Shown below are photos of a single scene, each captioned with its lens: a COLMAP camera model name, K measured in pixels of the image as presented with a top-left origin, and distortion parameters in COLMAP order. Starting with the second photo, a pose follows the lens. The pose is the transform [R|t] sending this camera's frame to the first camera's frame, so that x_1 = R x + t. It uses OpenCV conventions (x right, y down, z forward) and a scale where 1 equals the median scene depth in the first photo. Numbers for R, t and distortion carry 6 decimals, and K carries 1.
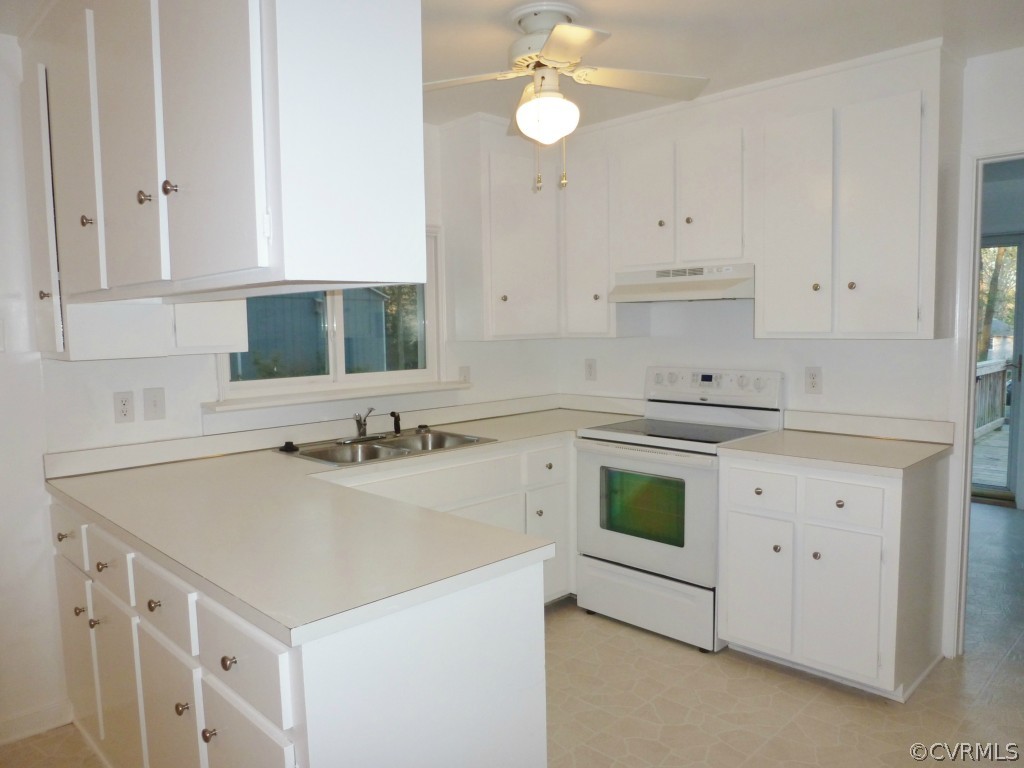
lens RADIAL K [[724.6, 0, 505.3], [0, 724.6, 400.8], [0, 0, 1]] dist [-0.060504, 0.004896]
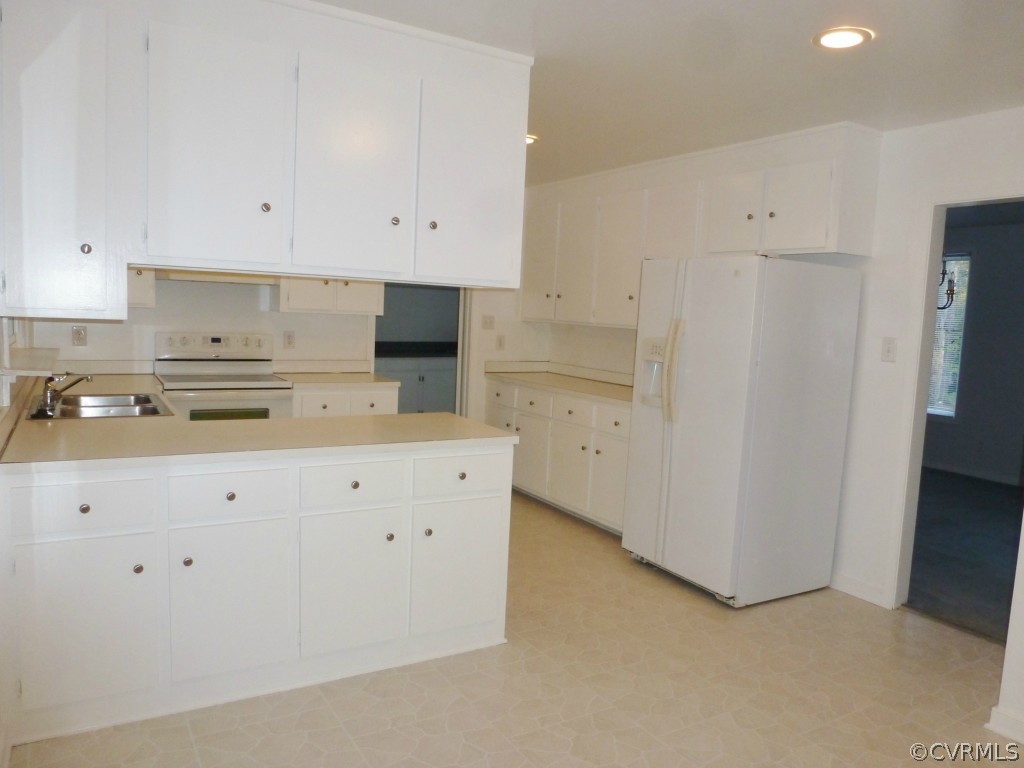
lens RADIAL K [[724.6, 0, 514.8], [0, 724.6, 380.0], [0, 0, 1]] dist [-0.060504, 0.004896]
pose [[0.268070, -0.063289, 0.961318, -0.901510], [0.057010, 0.997133, 0.049750, 0.007845], [-0.961711, 0.041469, 0.270910, 0.115580]]
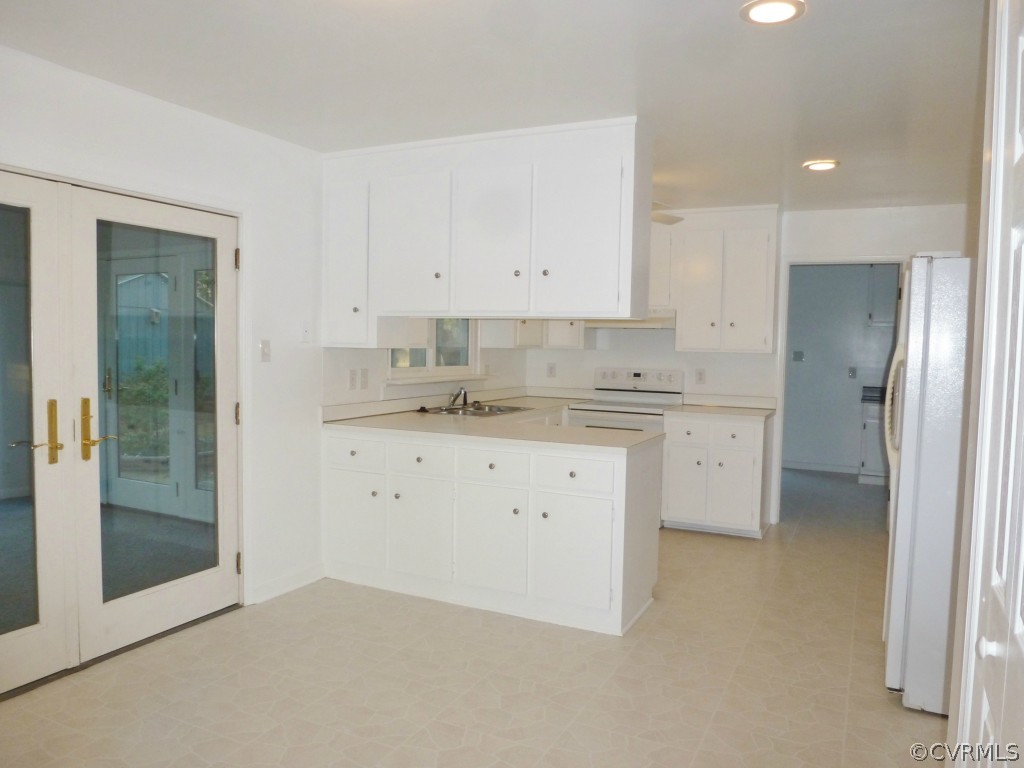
lens RADIAL K [[724.6, 0, 519.0], [0, 724.6, 387.7], [0, 0, 1]] dist [-0.060504, 0.004896]
pose [[0.949403, 0.015646, 0.313670, -0.524243], [-0.000932, 0.998894, -0.047005, 0.079754], [-0.314059, 0.044335, 0.948368, -0.512812]]
